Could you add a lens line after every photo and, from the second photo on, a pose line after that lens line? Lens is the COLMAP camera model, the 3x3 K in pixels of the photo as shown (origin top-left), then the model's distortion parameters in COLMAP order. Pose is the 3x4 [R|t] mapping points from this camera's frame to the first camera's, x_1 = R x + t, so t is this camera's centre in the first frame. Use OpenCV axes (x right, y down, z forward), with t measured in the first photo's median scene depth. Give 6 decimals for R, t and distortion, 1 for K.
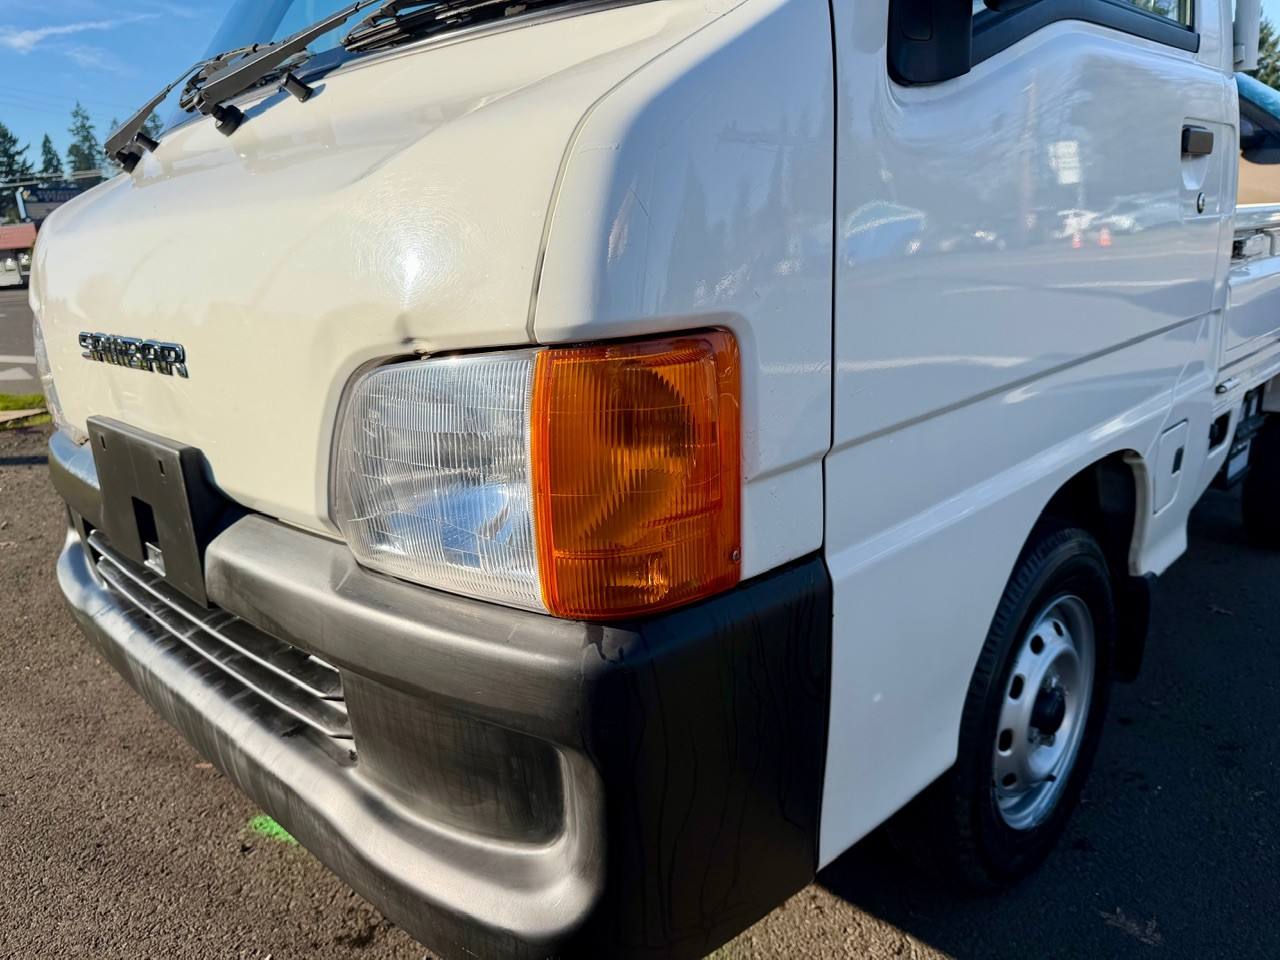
lens RADIAL K [[914.6, 0, 648.8], [0, 914.6, 474.2], [0, 0, 1]] dist [0.050182, -0.074413]
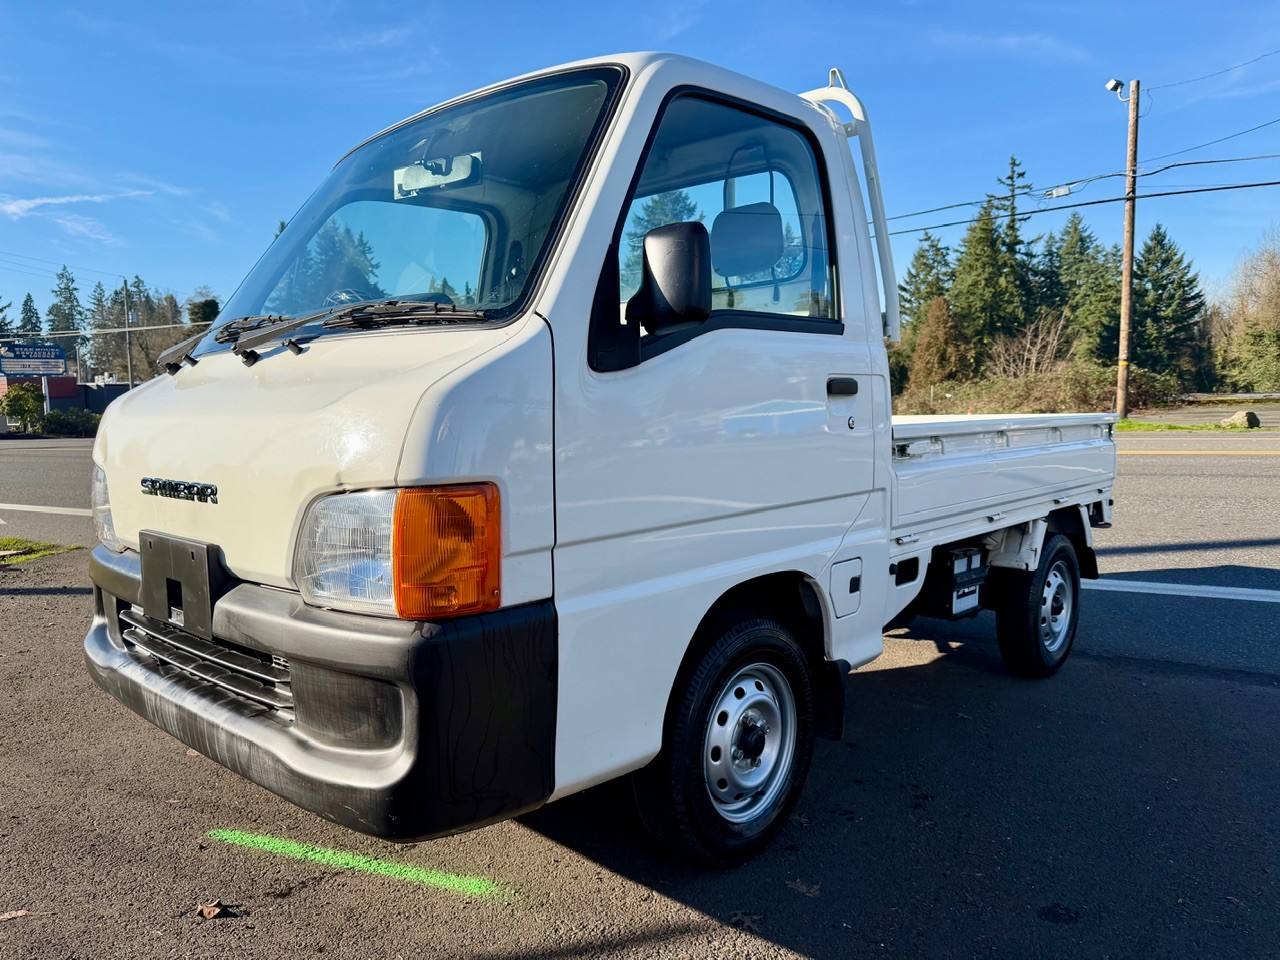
lens RADIAL K [[892.3, 0, 642.7], [0, 892.3, 487.7], [0, 0, 1]] dist [0.045250, -0.059035]
pose [[0.998513, 0.032351, 0.043884, 0.242938], [-0.024515, 0.985377, -0.168615, 0.136779], [-0.048697, 0.167288, 0.984705, -0.750487]]
